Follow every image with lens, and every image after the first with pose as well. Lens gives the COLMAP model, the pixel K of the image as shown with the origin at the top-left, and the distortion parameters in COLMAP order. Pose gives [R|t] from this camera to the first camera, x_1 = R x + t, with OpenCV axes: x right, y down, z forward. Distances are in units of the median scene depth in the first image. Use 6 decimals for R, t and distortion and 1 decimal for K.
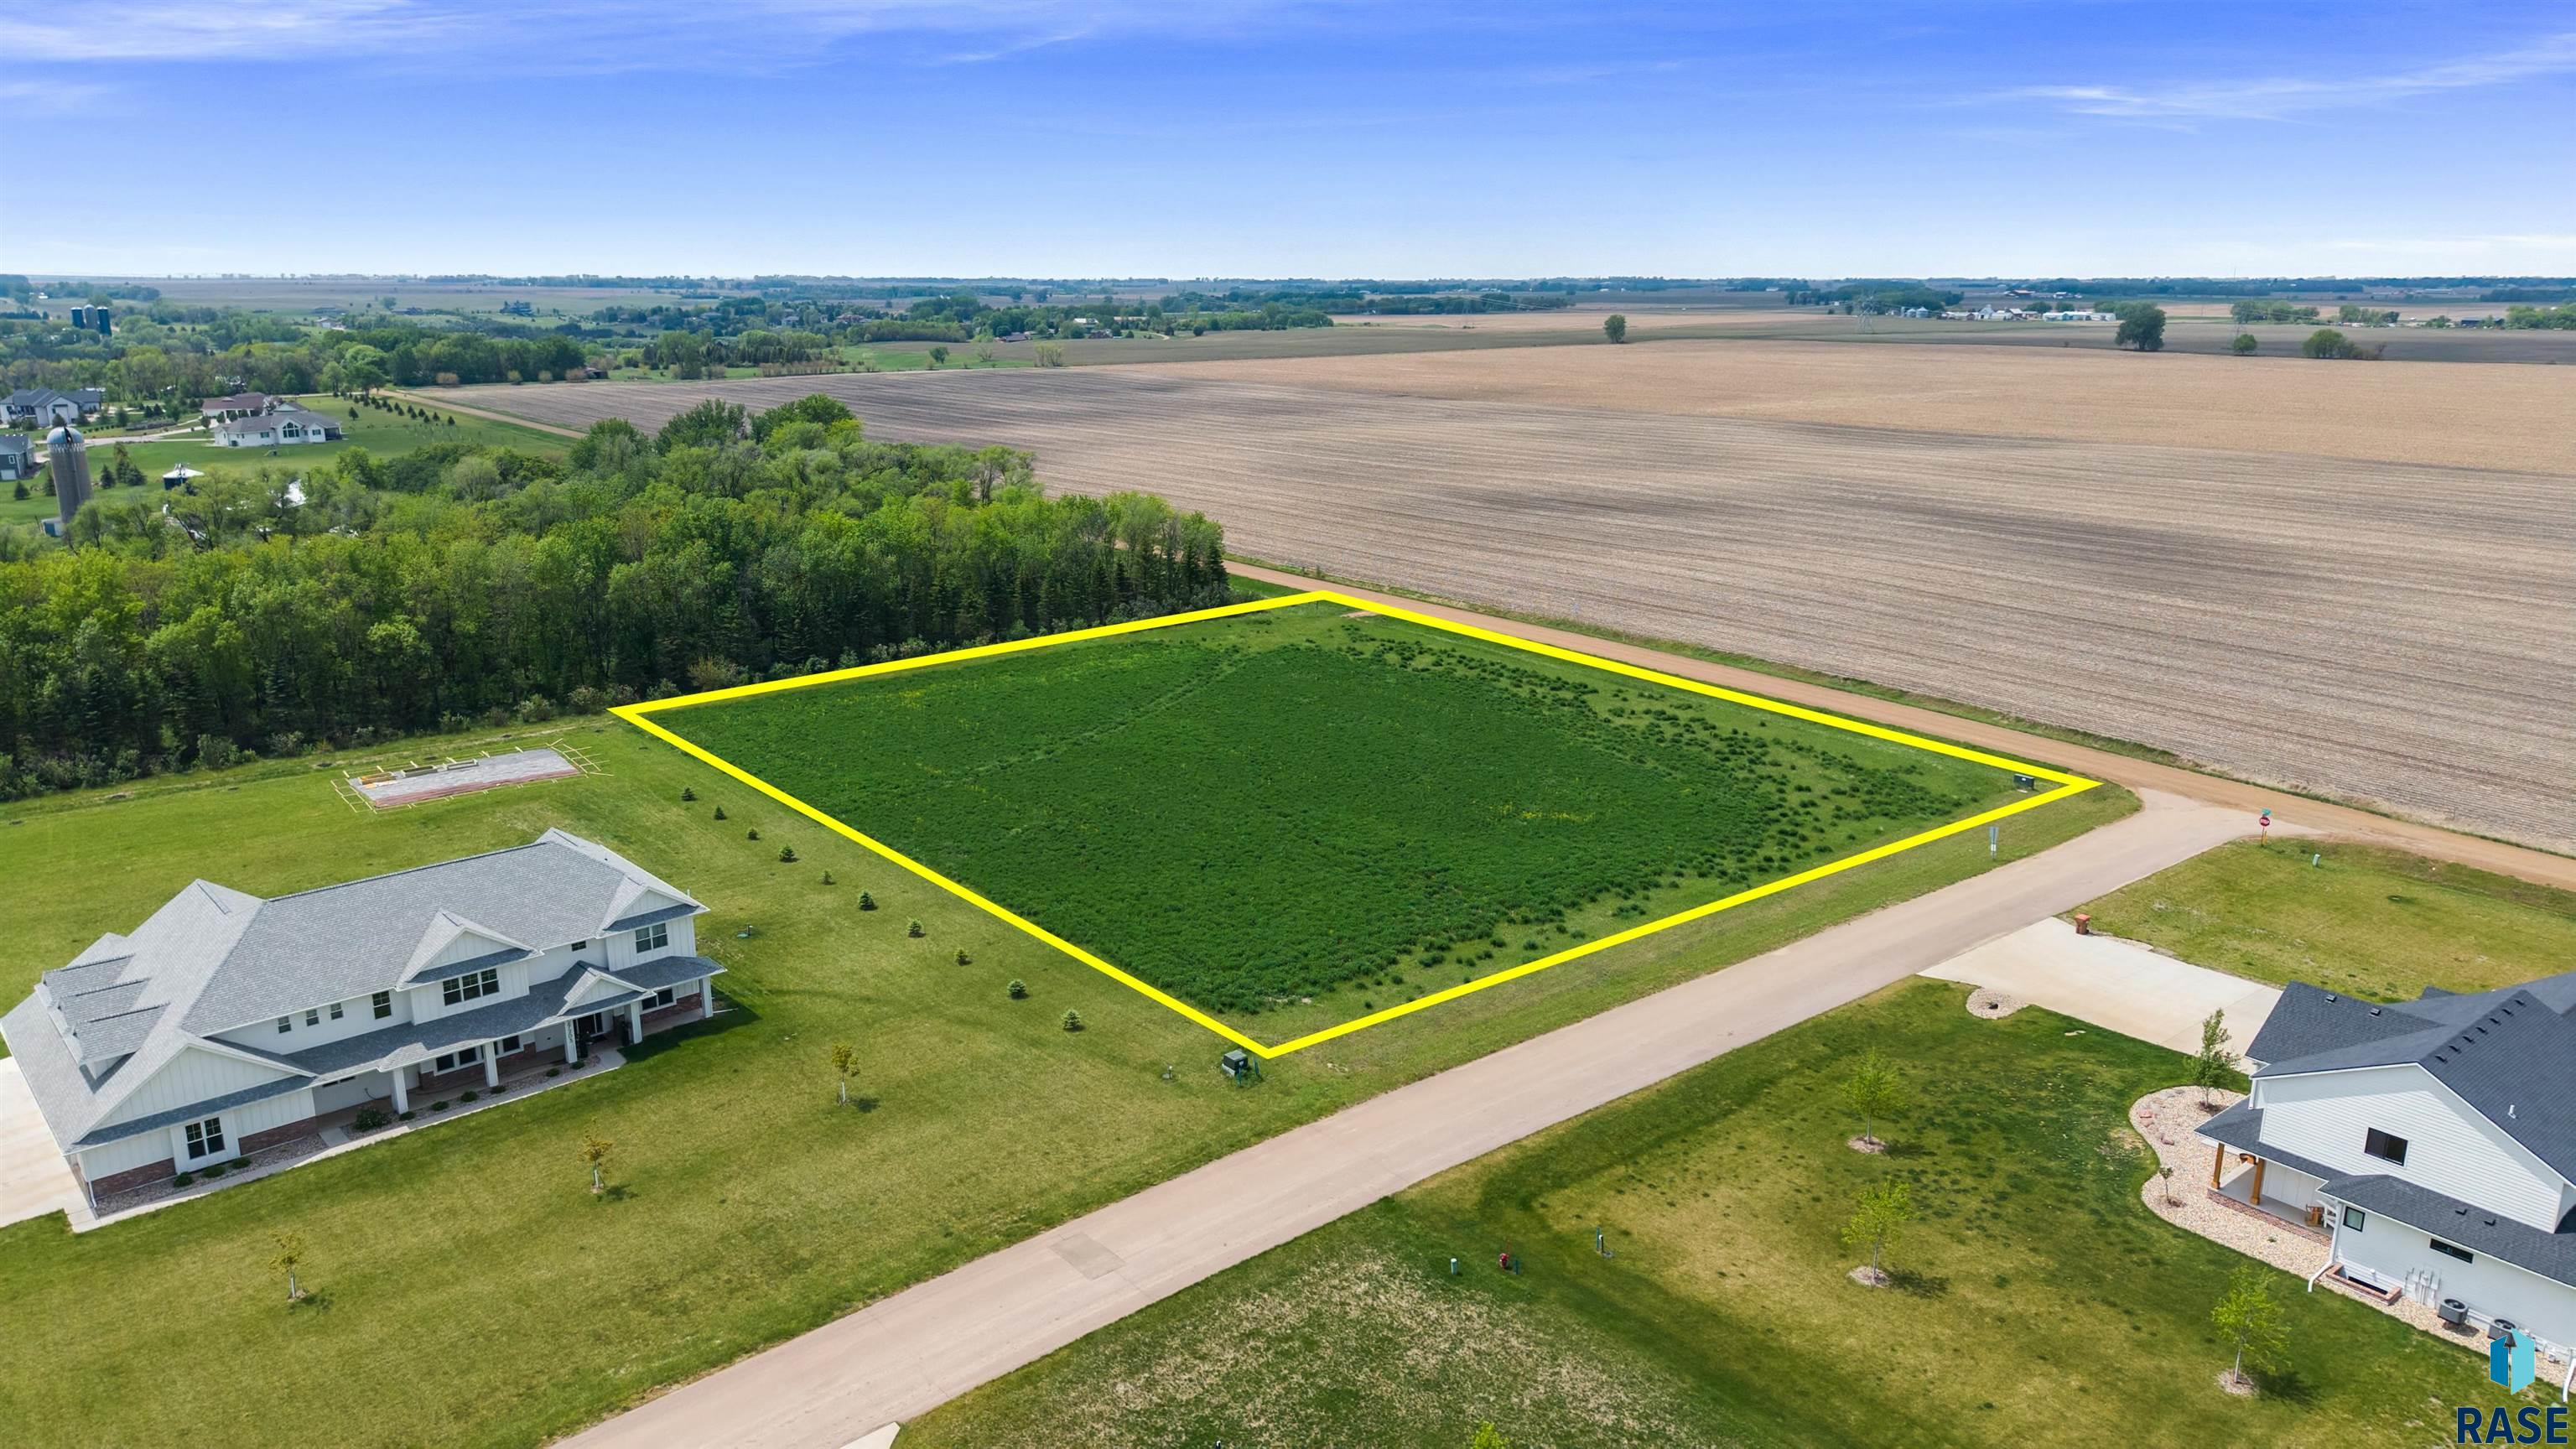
lens RADIAL K [[1717.1, 0, 1288.0], [0, 1717.1, 724.5], [0, 0, 1]] dist [0.041801, -0.052966]
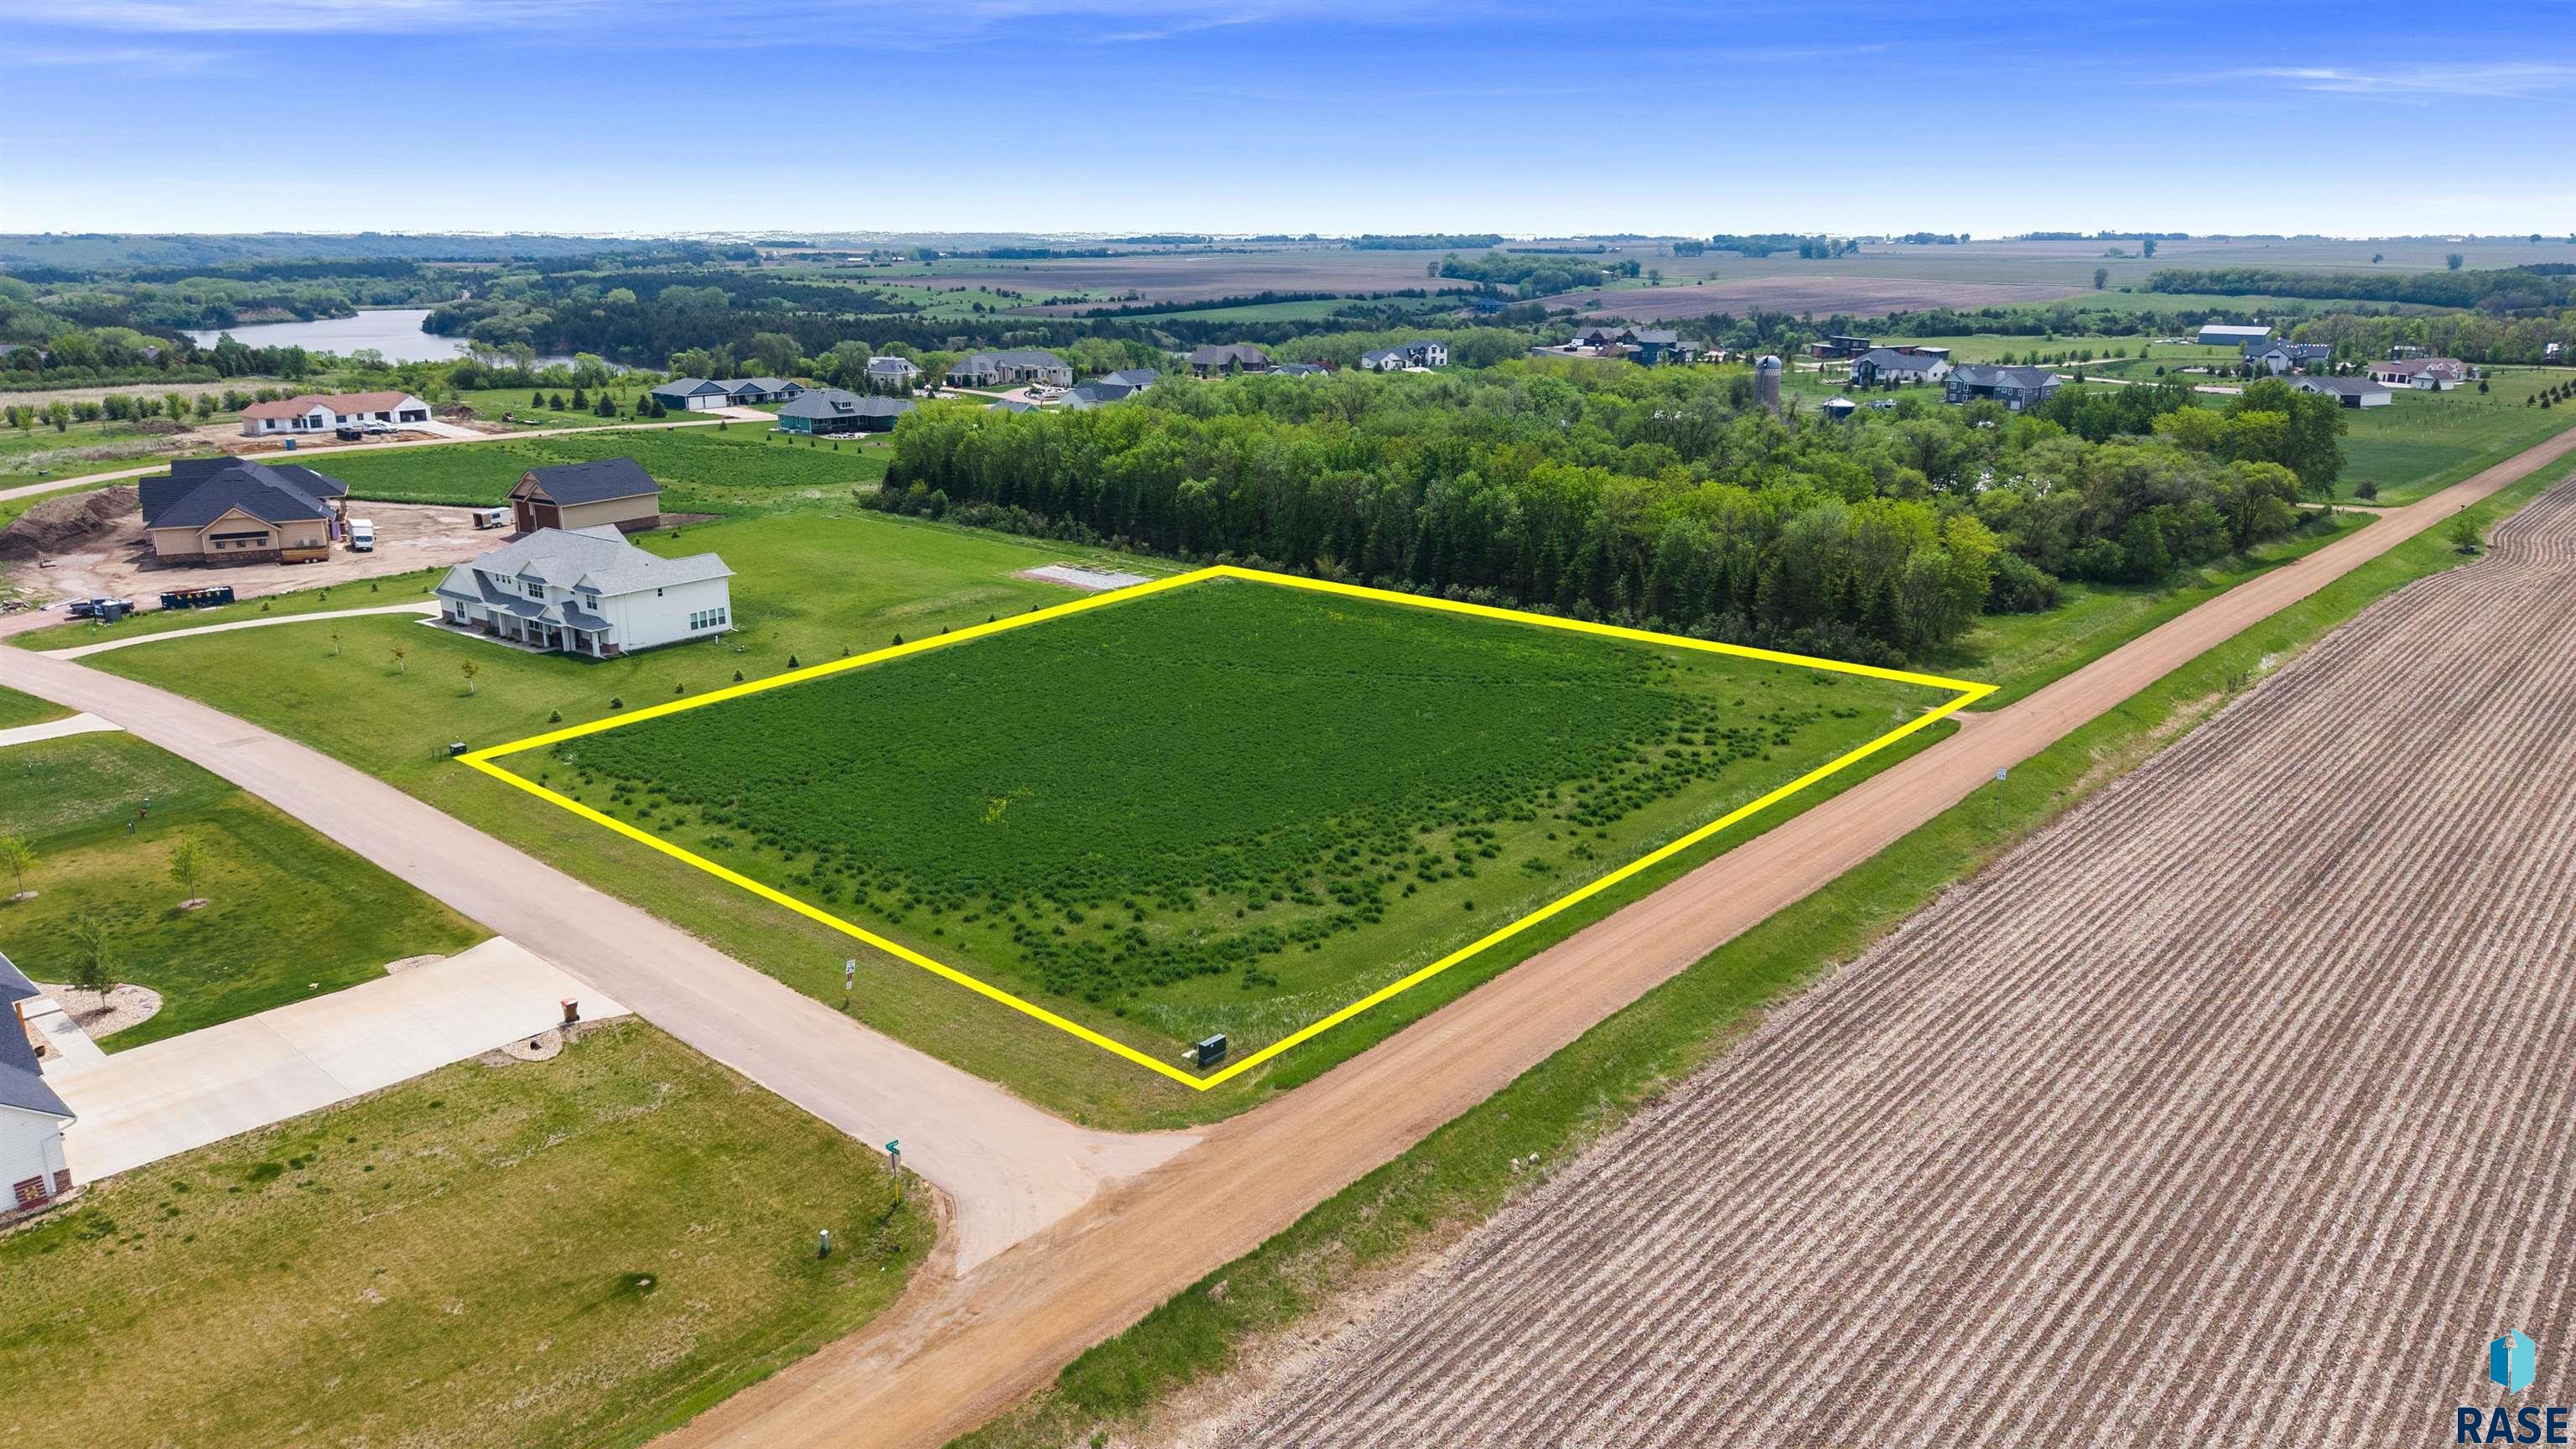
lens RADIAL K [[1736.5, 0, 1290.1], [0, 1736.5, 725.8], [0, 0, 1]] dist [0.044908, -0.053442]
pose [[0.168876, 0.267285, -0.948704, 1.174453], [-0.249347, 0.942805, 0.221237, -0.262526], [0.953576, 0.199194, 0.225864, 1.020284]]
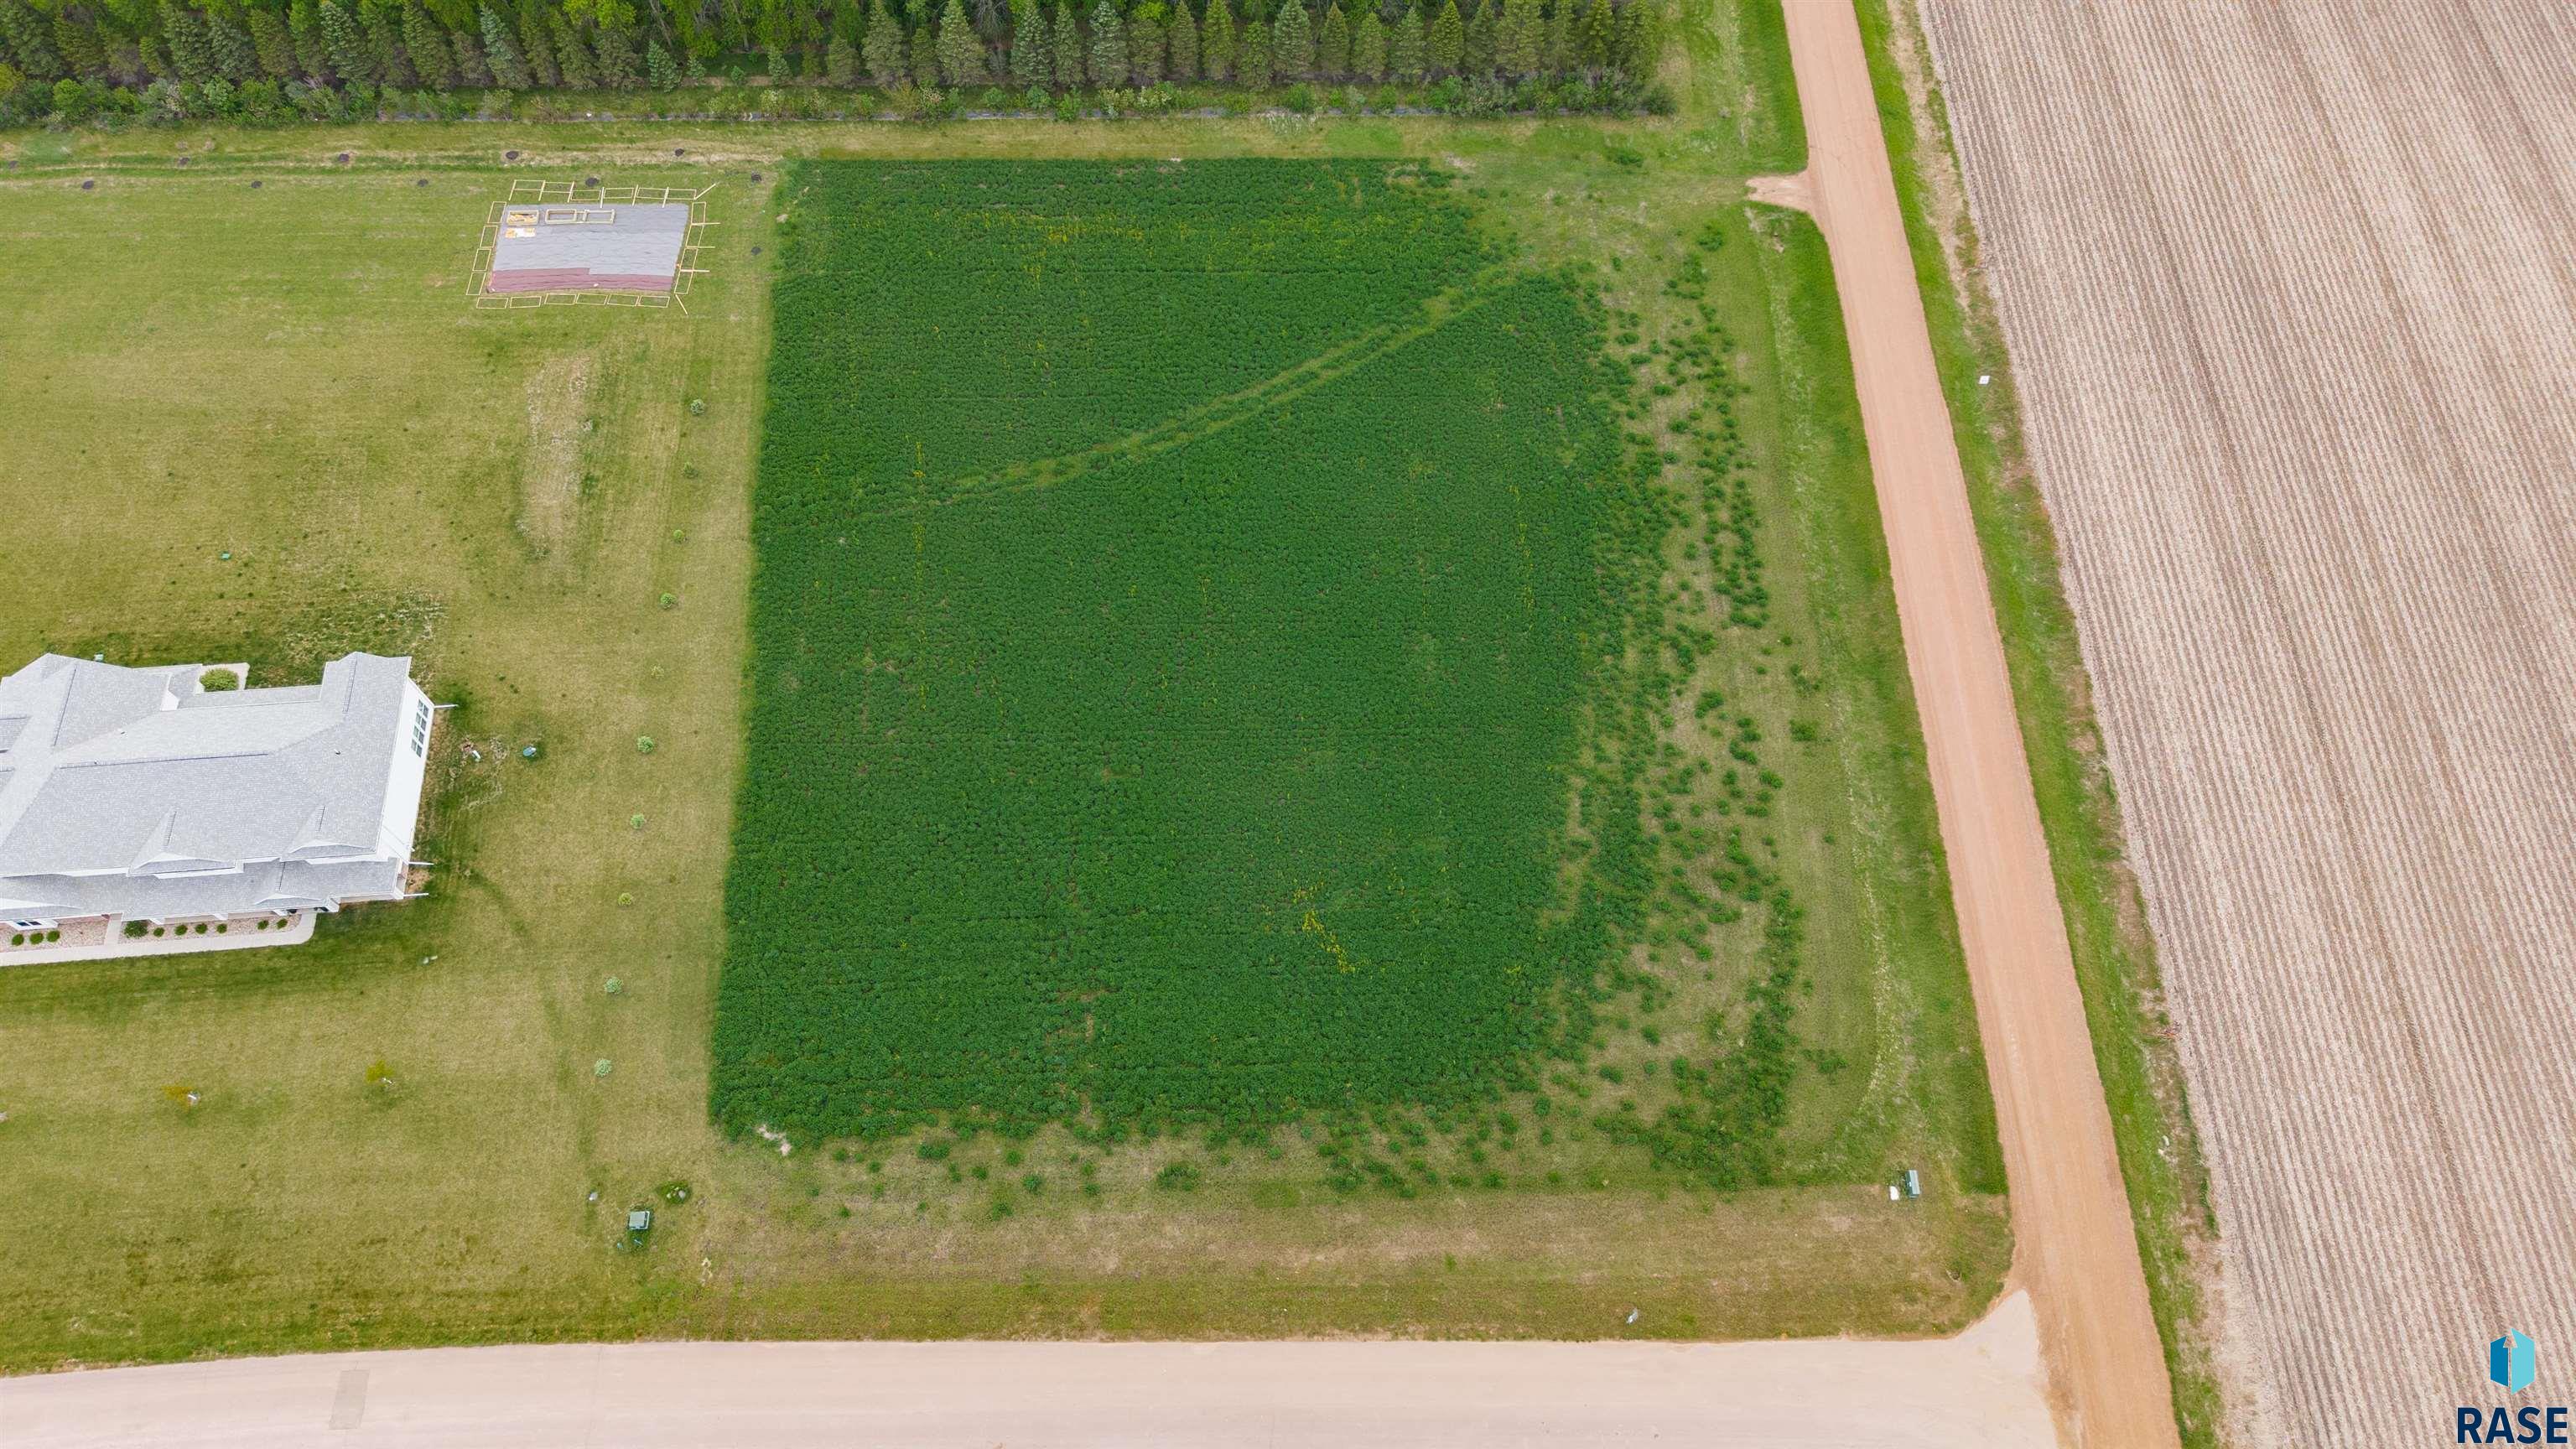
lens RADIAL K [[1717.1, 0, 1288.0], [0, 1717.1, 724.5], [0, 0, 1]] dist [0.041801, -0.052966]
pose [[0.787448, 0.550527, -0.277210, 0.359970], [-0.166480, 0.622984, 0.764314, -0.777960], [0.593473, -0.555707, 0.582219, 0.573419]]
